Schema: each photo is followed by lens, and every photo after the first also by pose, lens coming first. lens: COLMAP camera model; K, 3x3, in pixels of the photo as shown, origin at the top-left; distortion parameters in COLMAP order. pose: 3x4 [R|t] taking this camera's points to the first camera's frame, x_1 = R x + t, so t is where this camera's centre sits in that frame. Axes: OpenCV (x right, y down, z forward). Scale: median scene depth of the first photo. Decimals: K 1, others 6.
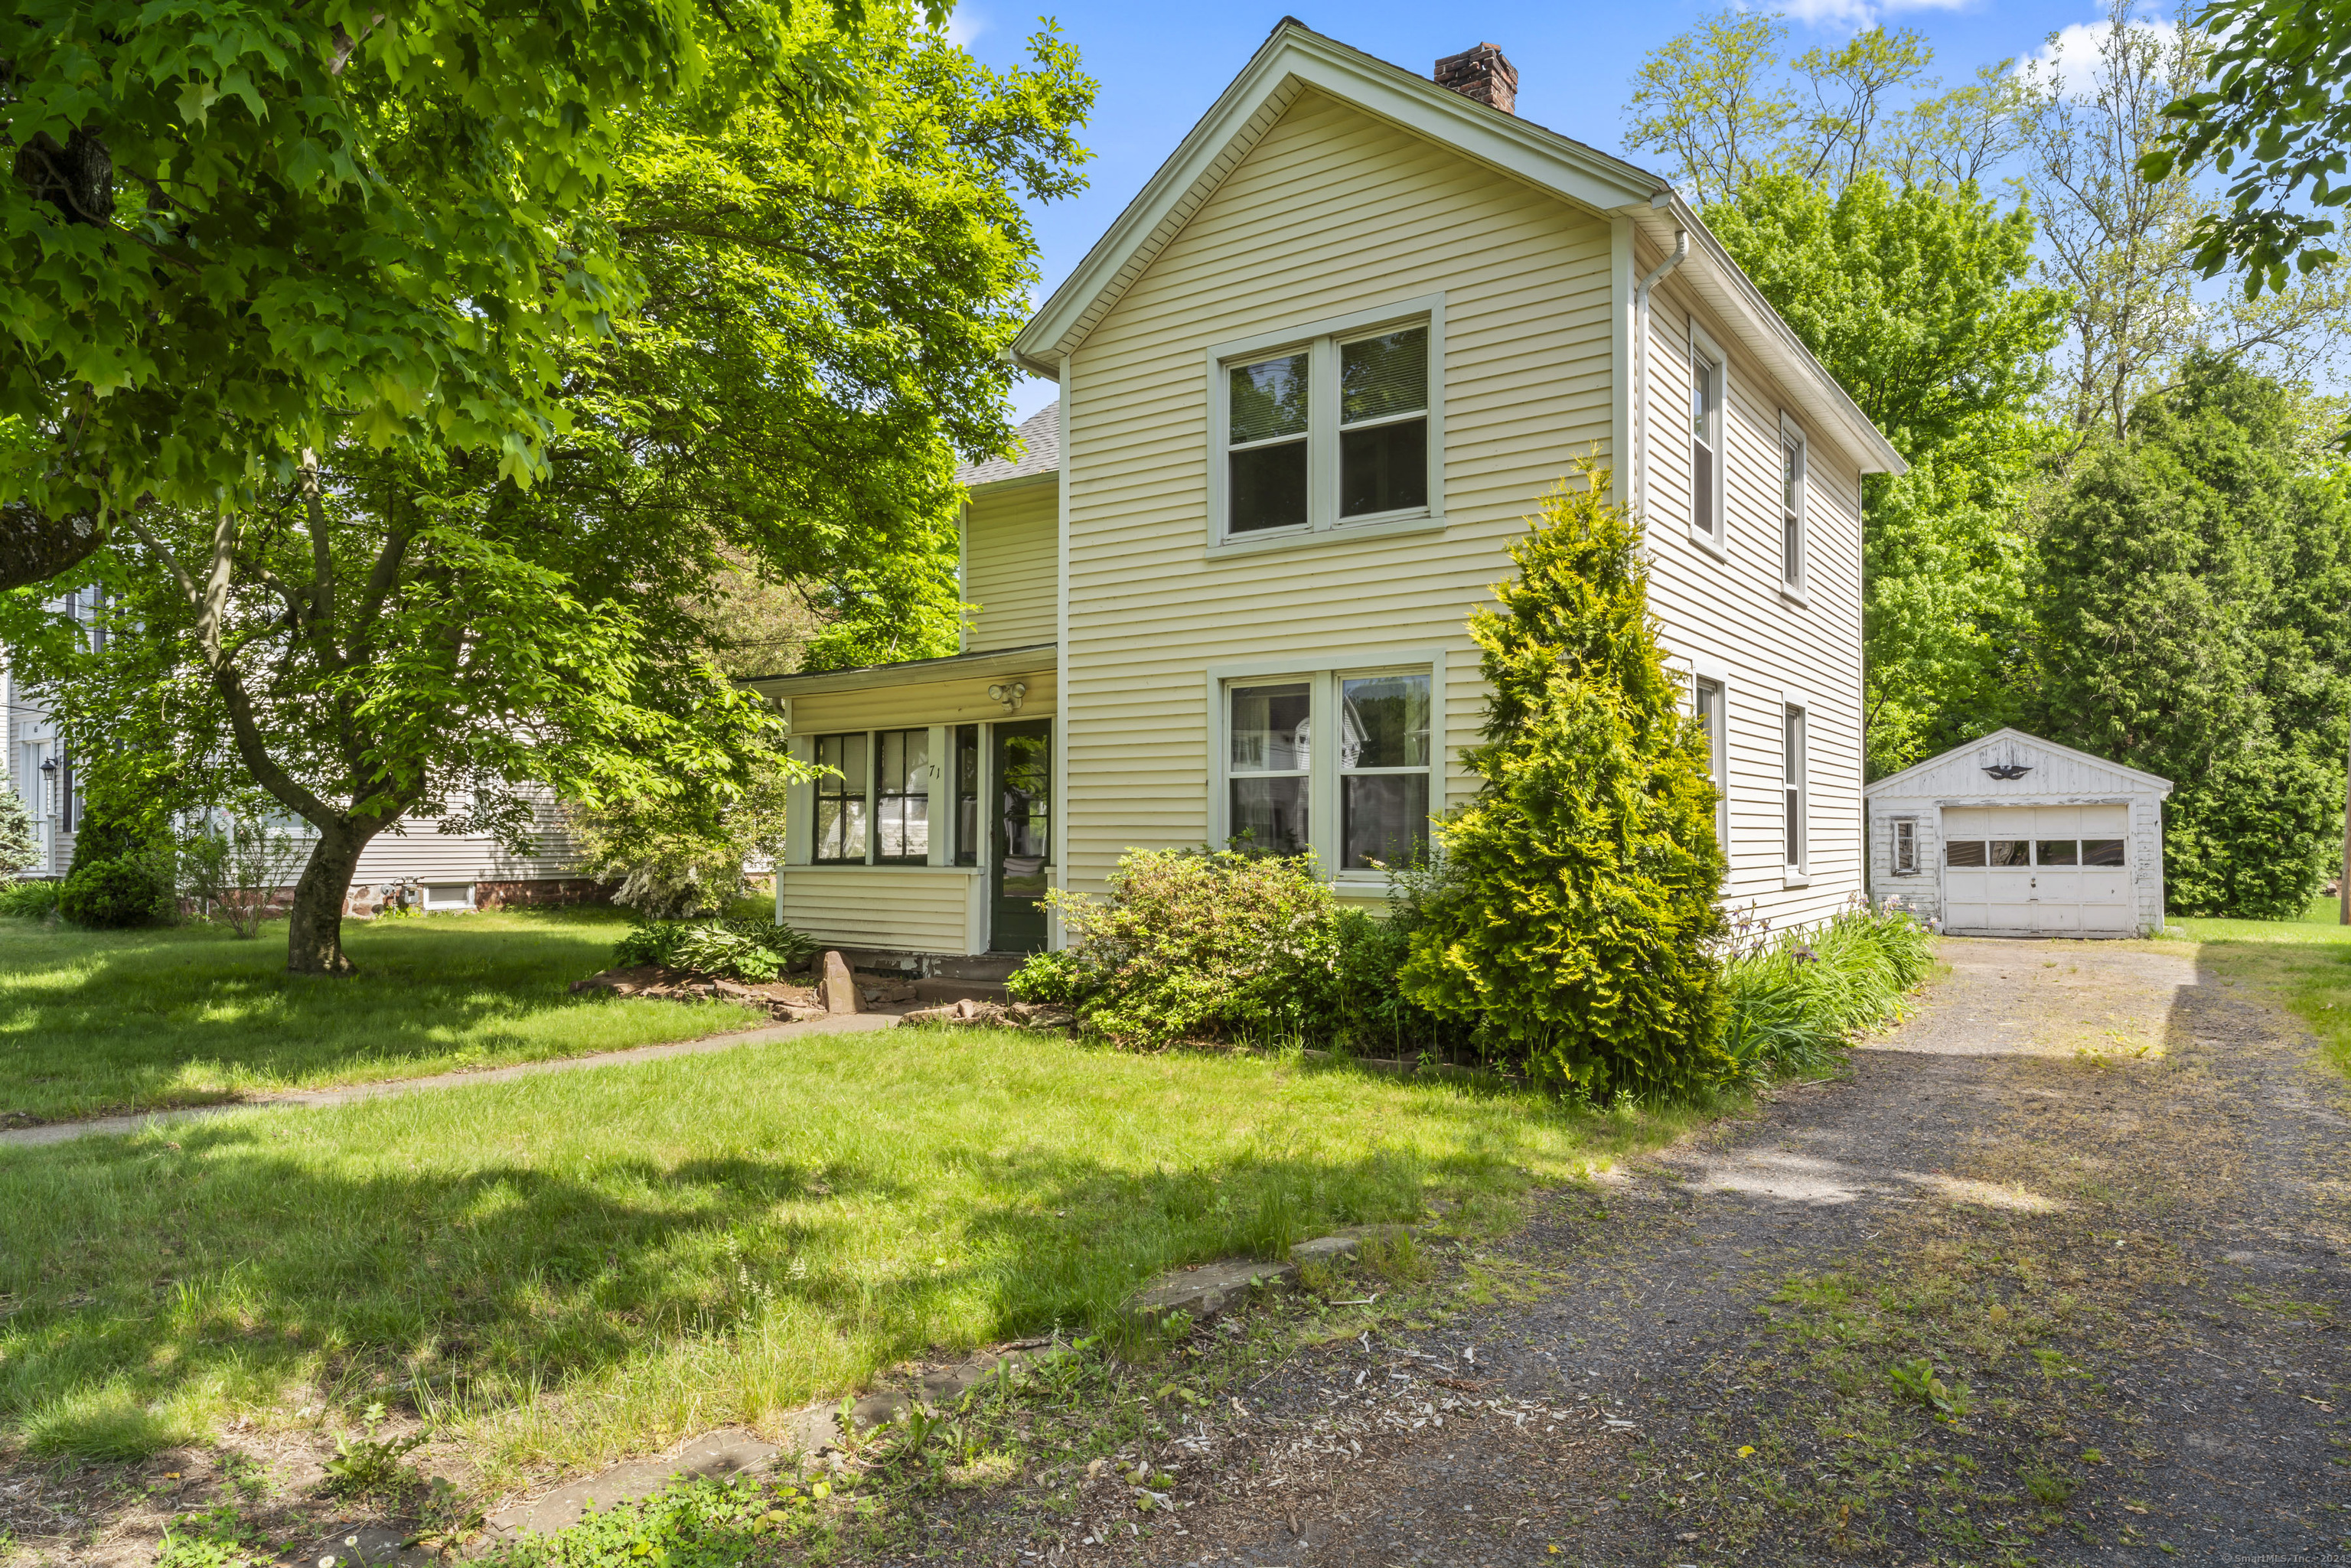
lens RADIAL K [[1445.3, 0, 1176.0], [0, 1445.3, 794.2], [0, 0, 1]] dist [0.000186, -0.000004]
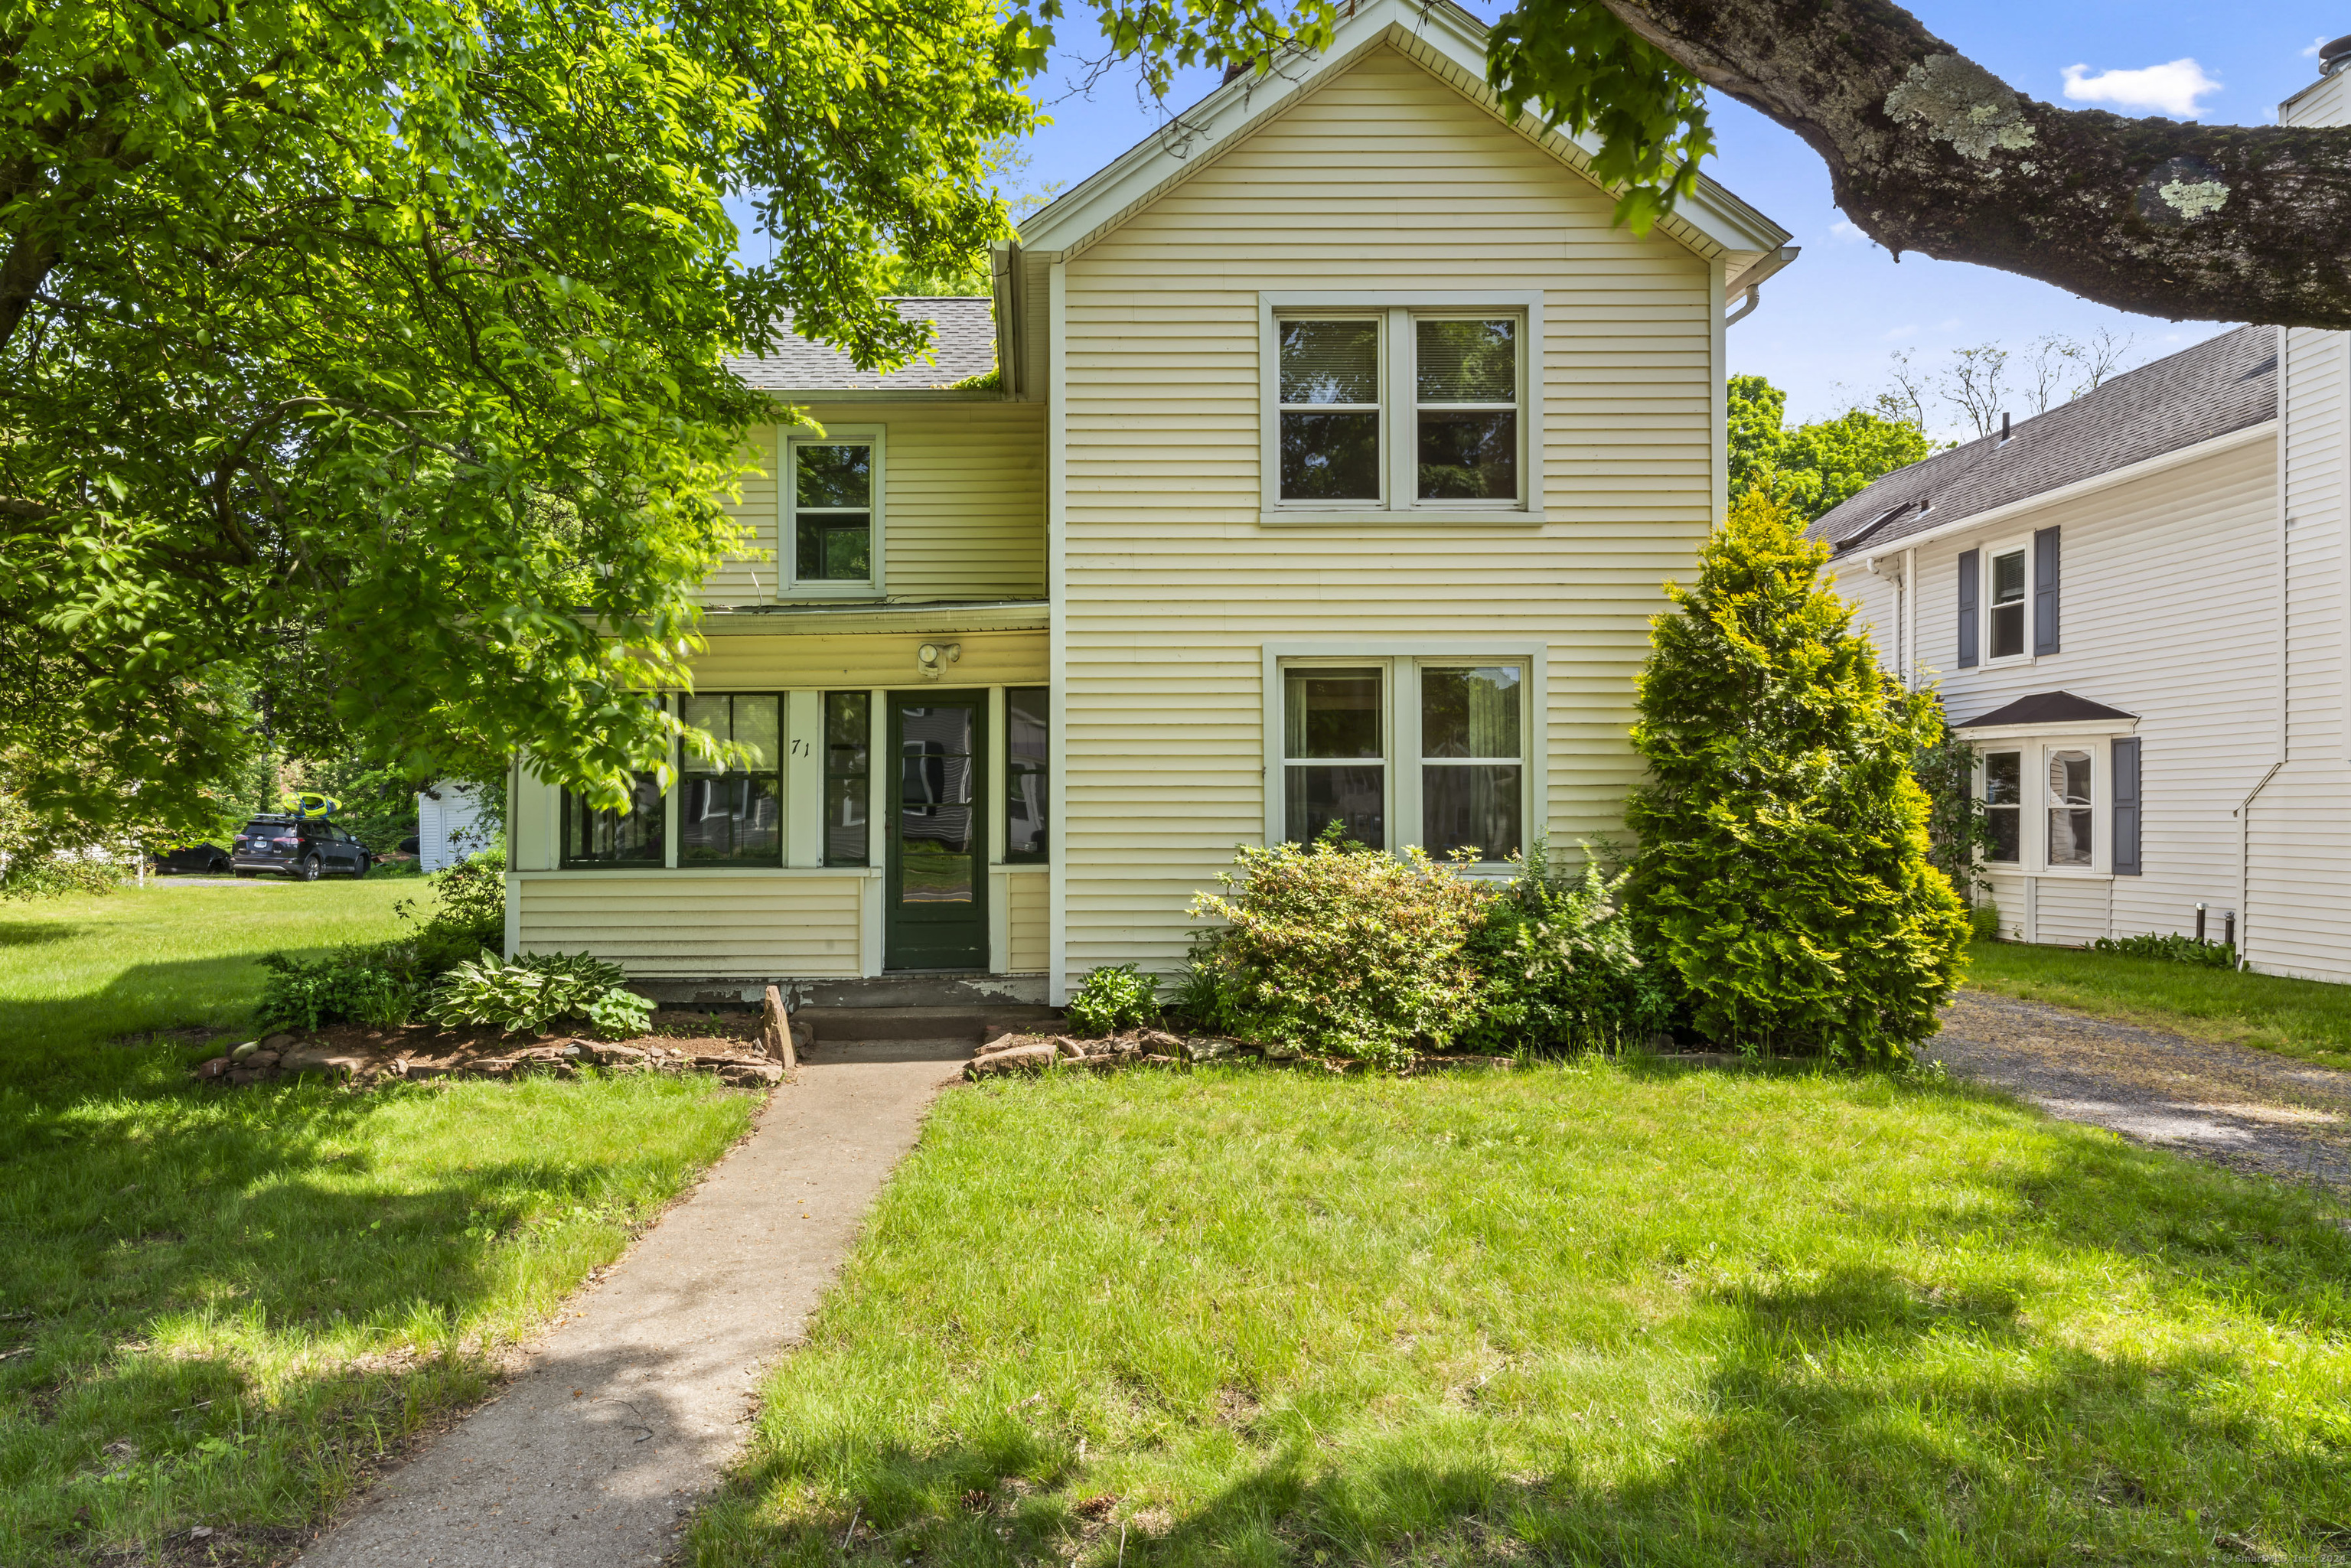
lens RADIAL K [[1292.5, 0, 1173.5], [0, 1292.5, 791.3], [0, 0, 1]] dist [0.000924, 0.000004]
pose [[0.814578, 0.008322, 0.579994, -0.513574], [-0.012253, 0.999921, 0.002861, 0.004236], [-0.579925, -0.009437, 0.814616, 0.381306]]
